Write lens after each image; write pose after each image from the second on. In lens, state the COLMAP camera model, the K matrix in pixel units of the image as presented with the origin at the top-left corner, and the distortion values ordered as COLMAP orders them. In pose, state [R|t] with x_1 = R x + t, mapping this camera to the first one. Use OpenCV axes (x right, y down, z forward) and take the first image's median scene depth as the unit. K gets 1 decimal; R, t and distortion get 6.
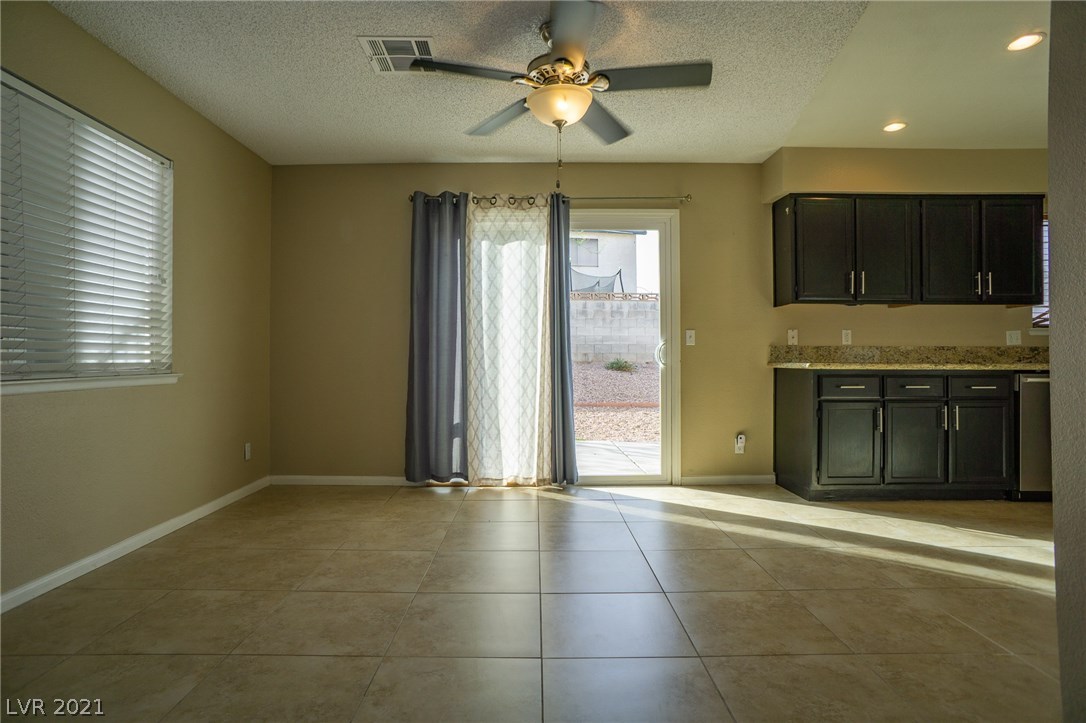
lens RADIAL K [[572.7, 0, 532.7], [0, 572.7, 353.7], [0, 0, 1]] dist [-0.083432, 0.049370]
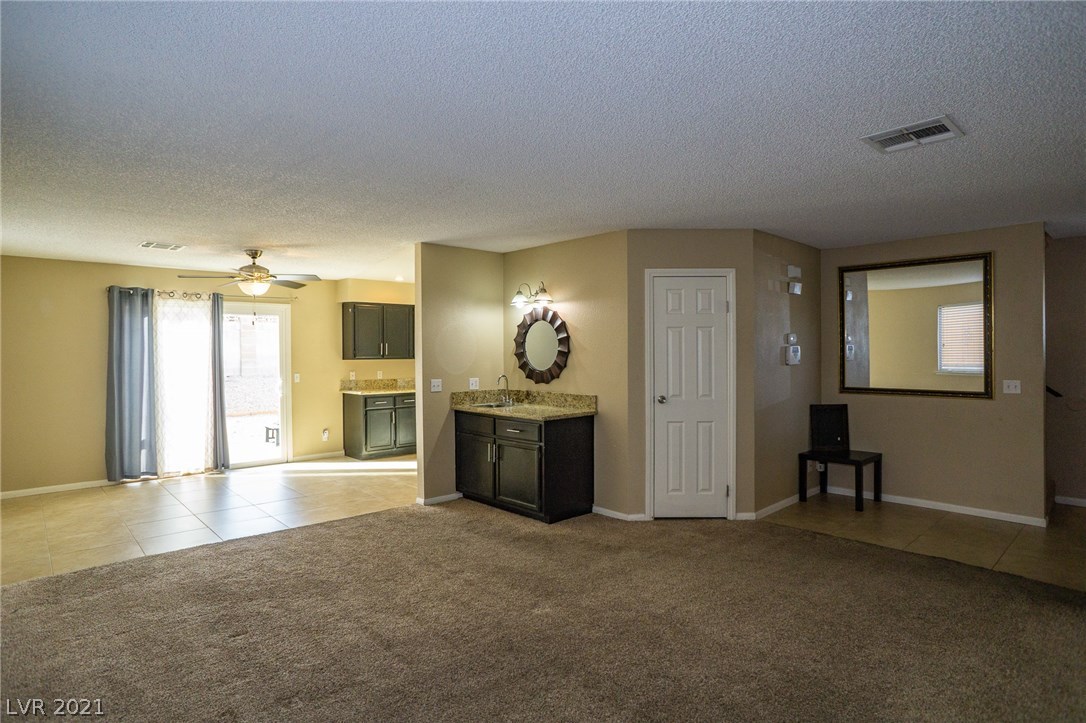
lens RADIAL K [[572.7, 0, 532.7], [0, 572.7, 353.7], [0, 0, 1]] dist [-0.083432, 0.049370]
pose [[0.734419, -0.004460, 0.678682, -0.380458], [0.001061, 0.999985, 0.005422, -0.113826], [-0.678696, -0.003262, 0.734412, -0.793675]]
